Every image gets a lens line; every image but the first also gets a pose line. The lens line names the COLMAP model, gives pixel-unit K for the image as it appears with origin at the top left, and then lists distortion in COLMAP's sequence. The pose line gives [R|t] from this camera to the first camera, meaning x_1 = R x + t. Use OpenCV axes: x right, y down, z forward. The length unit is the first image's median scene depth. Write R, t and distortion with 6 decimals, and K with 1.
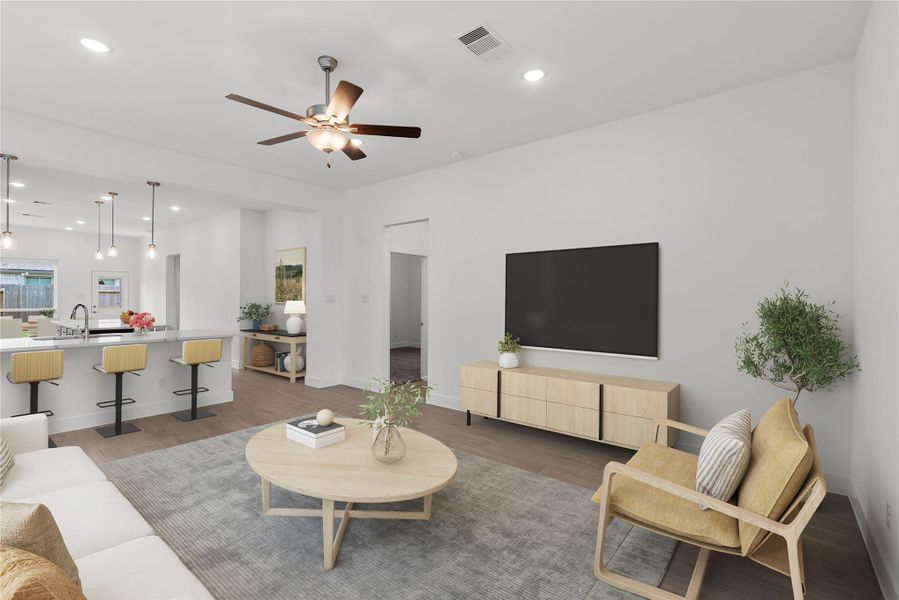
lens RADIAL K [[413.7, 0, 454.8], [0, 413.7, 300.3], [0, 0, 1]] dist [-0.004910, 0.000715]
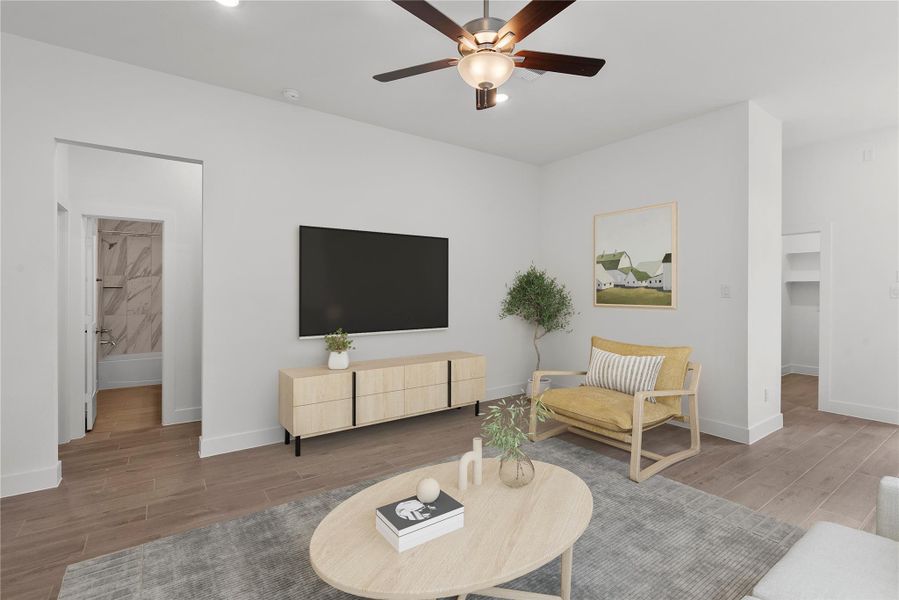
lens RADIAL K [[413.7, 0, 451.2], [0, 413.7, 292.5], [0, 0, 1]] dist [-0.004910, 0.000715]
pose [[0.261356, -0.005955, 0.965224, -0.738377], [0.004030, 0.999979, 0.005078, -0.001144], [-0.965234, 0.002562, 0.261374, 0.623246]]
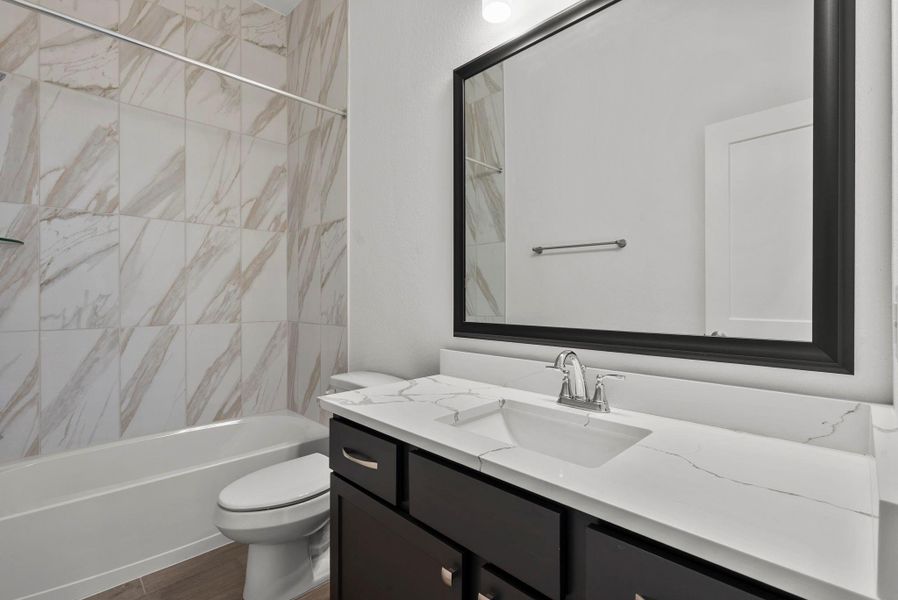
lens RADIAL K [[413.3, 0, 456.3], [0, 413.3, 296.8], [0, 0, 1]] dist [-0.004910, 0.000715]
pose [[0.110833, -0.011588, 0.993771, -0.422368], [0.000409, 0.999932, 0.011614, 0.016029], [-0.993839, -0.000881, 0.110830, 1.061063]]
